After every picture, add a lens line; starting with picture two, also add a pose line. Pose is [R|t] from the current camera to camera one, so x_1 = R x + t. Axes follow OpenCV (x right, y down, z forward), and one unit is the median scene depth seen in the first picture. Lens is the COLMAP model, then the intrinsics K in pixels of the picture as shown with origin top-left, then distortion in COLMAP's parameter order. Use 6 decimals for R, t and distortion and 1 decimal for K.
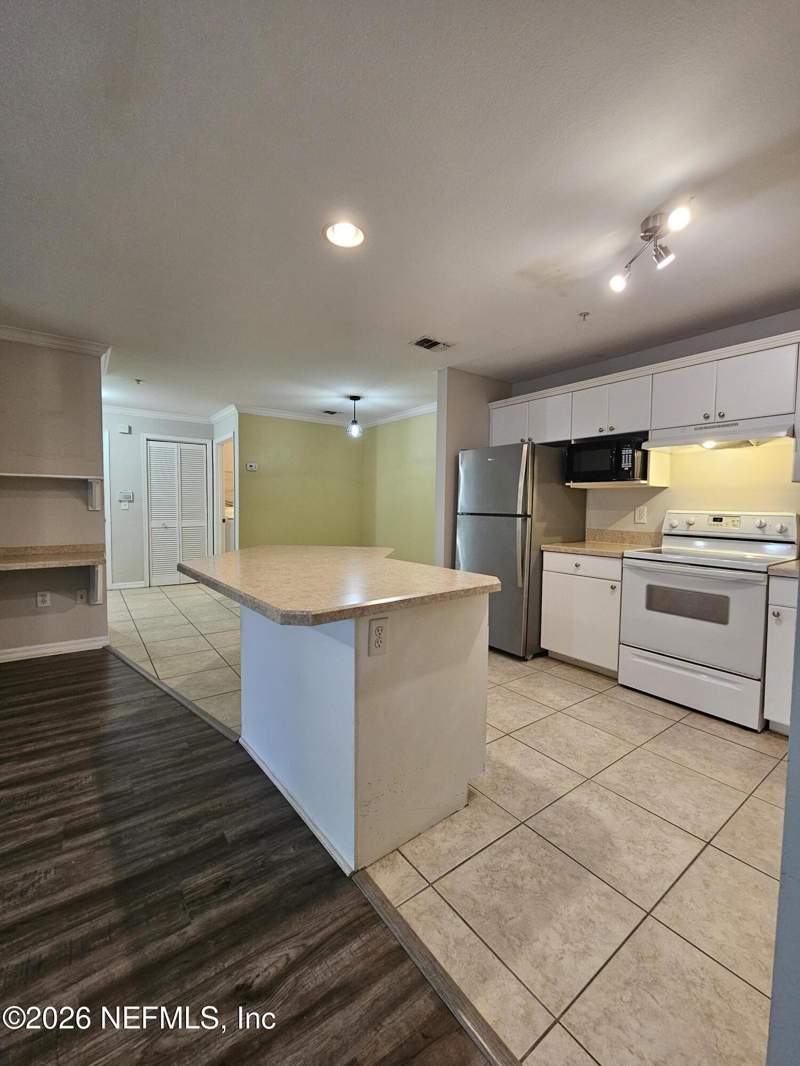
lens RADIAL K [[437.9, 0, 403.4], [0, 437.9, 525.9], [0, 0, 1]] dist [-0.001337, -0.000648]
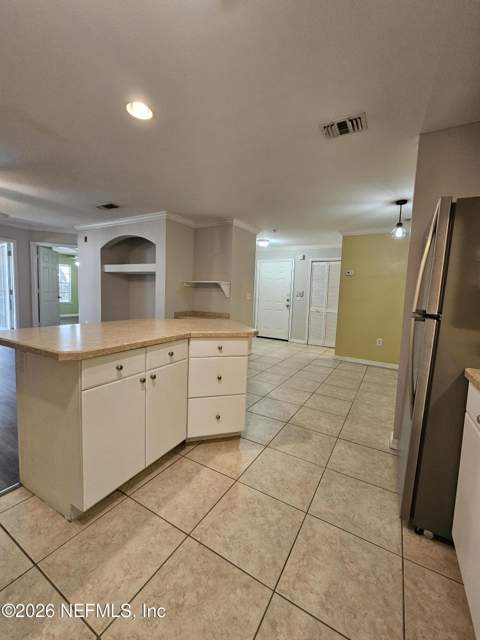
lens RADIAL K [[262.9, 0, 242.0], [0, 262.9, 315.7], [0, 0, 1]] dist [-0.001337, -0.000648]
pose [[0.395680, 0.080847, -0.914823, 0.664569], [-0.079955, 0.995368, 0.053383, -0.029411], [0.914902, 0.052022, 0.400311, 0.744635]]
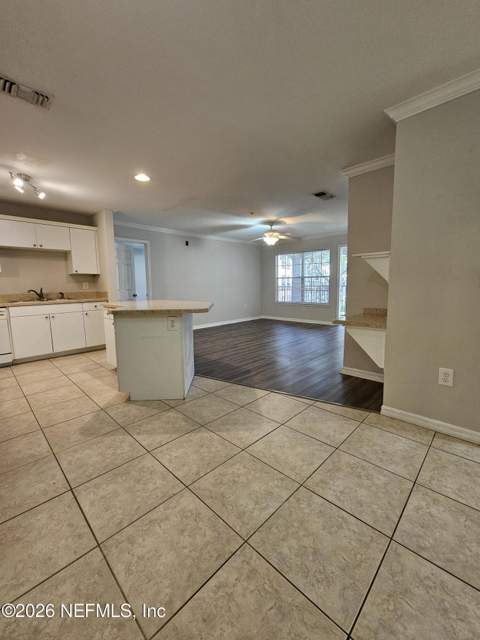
lens RADIAL K [[262.9, 0, 242.0], [0, 262.9, 315.7], [0, 0, 1]] dist [-0.001337, -0.000648]
pose [[-0.987012, 0.019416, -0.159471, -0.348020], [-0.007196, 0.986329, 0.164628, -0.079939], [0.160488, 0.163637, -0.973379, 2.081630]]
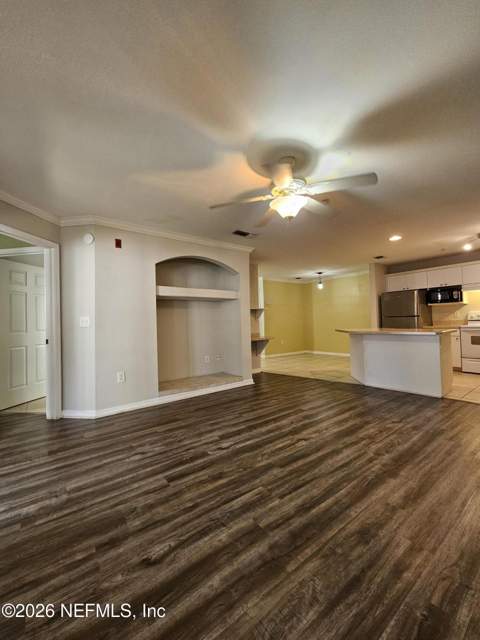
lens RADIAL K [[262.9, 0, 242.0], [0, 262.9, 315.7], [0, 0, 1]] dist [-0.001337, -0.000648]
pose [[0.999071, -0.039454, 0.017308, -1.110512], [0.040611, 0.996538, -0.072551, 0.065358], [-0.014386, 0.073187, 0.997214, -0.840510]]
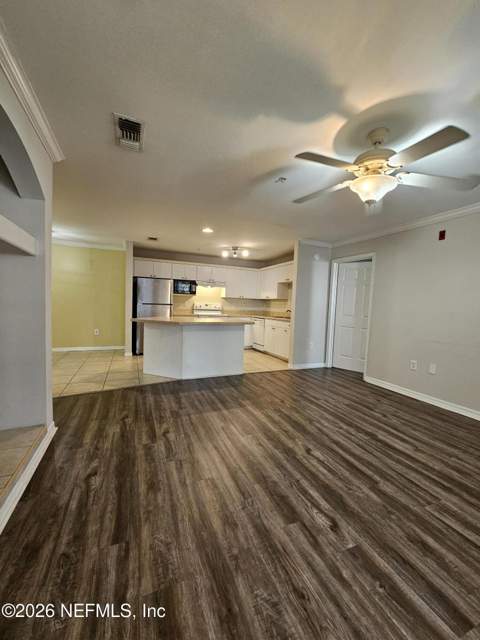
lens RADIAL K [[266.1, 0, 244.5], [0, 266.1, 319.3], [0, 0, 1]] dist [-0.000946, -0.000057]
pose [[0.231830, -0.059920, 0.970909, -1.737918], [0.015824, 0.998201, 0.057826, -0.024586], [-0.972628, 0.001958, 0.232361, 0.125513]]
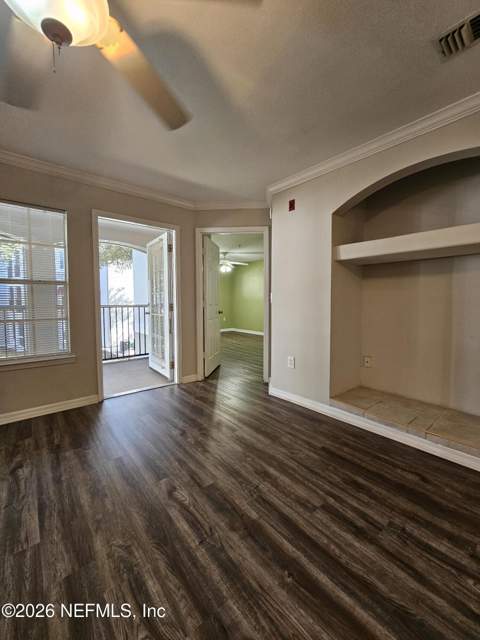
lens RADIAL K [[262.9, 0, 242.0], [0, 262.9, 315.7], [0, 0, 1]] dist [-0.001337, -0.000648]
pose [[0.059899, 0.044191, -0.997226, -0.594503], [-0.048551, 0.997966, 0.041308, 0.012919], [0.997023, 0.045942, 0.061923, 0.176581]]
